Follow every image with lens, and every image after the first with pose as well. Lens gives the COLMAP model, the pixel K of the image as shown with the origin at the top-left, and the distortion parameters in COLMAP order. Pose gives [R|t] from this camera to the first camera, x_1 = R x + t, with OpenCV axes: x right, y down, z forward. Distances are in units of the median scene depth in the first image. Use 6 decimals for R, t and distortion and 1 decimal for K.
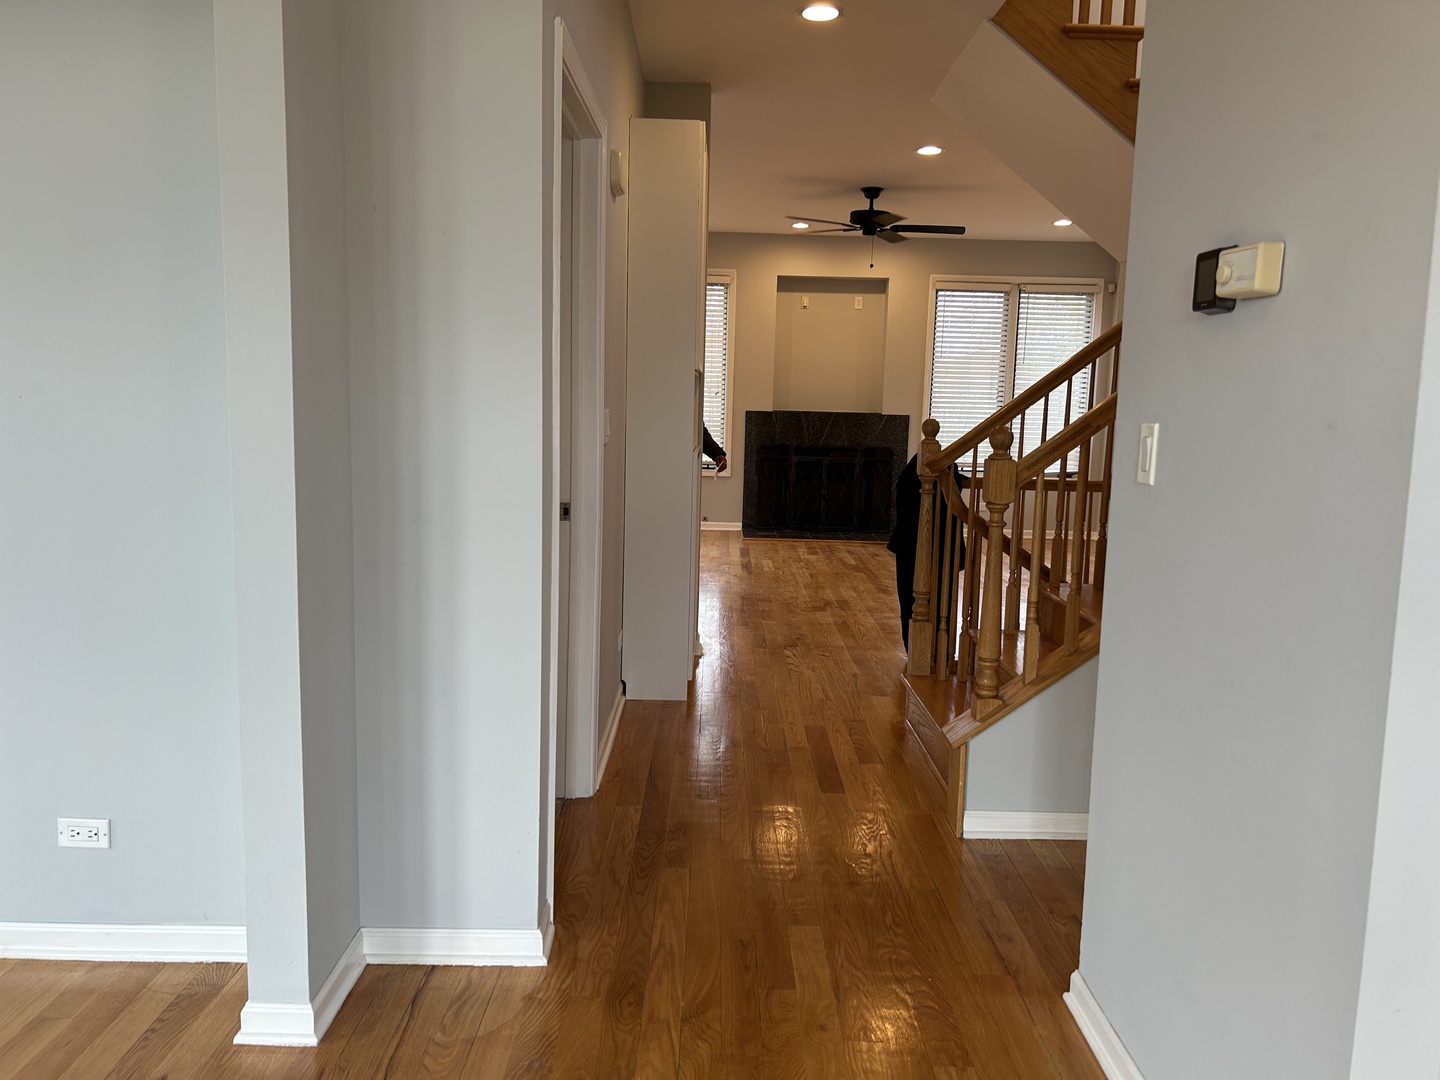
lens RADIAL K [[1091.7, 0, 723.7], [0, 1091.7, 545.3], [0, 0, 1]] dist [0.066989, 0.000052]
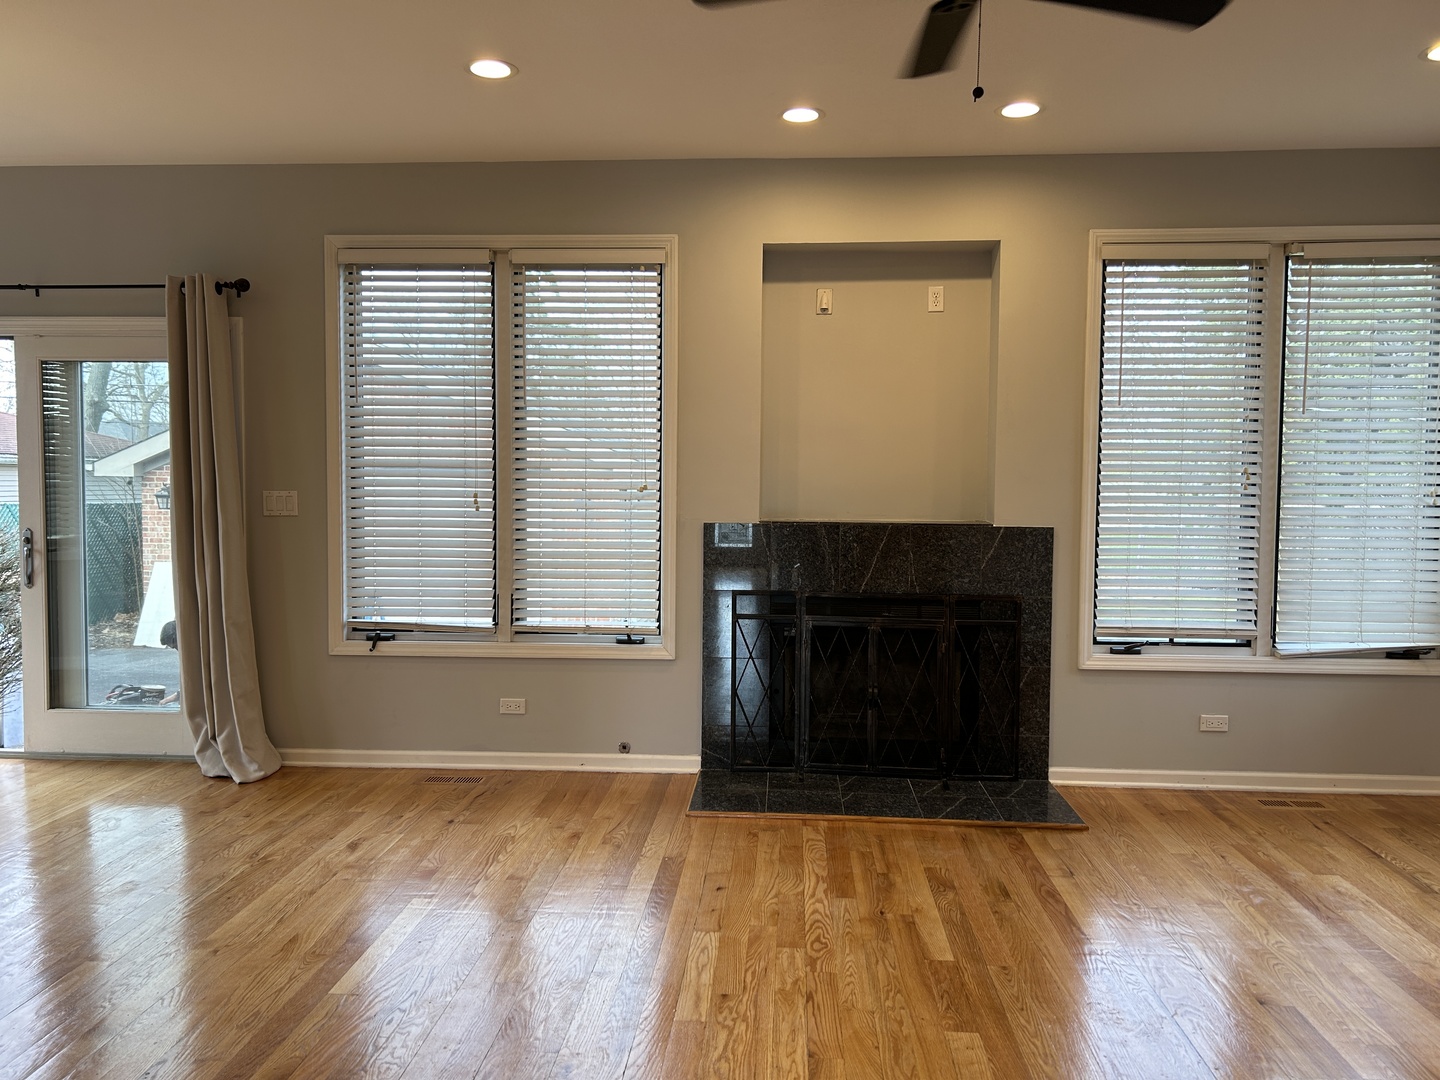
lens RADIAL K [[1091.7, 0, 713.4], [0, 1091.7, 539.1], [0, 0, 1]] dist [0.066989, 0.000052]
pose [[0.996948, -0.016238, -0.076355, 0.061132], [0.009220, 0.995773, -0.091387, -0.072359], [0.077516, 0.090404, 0.992884, 0.524433]]
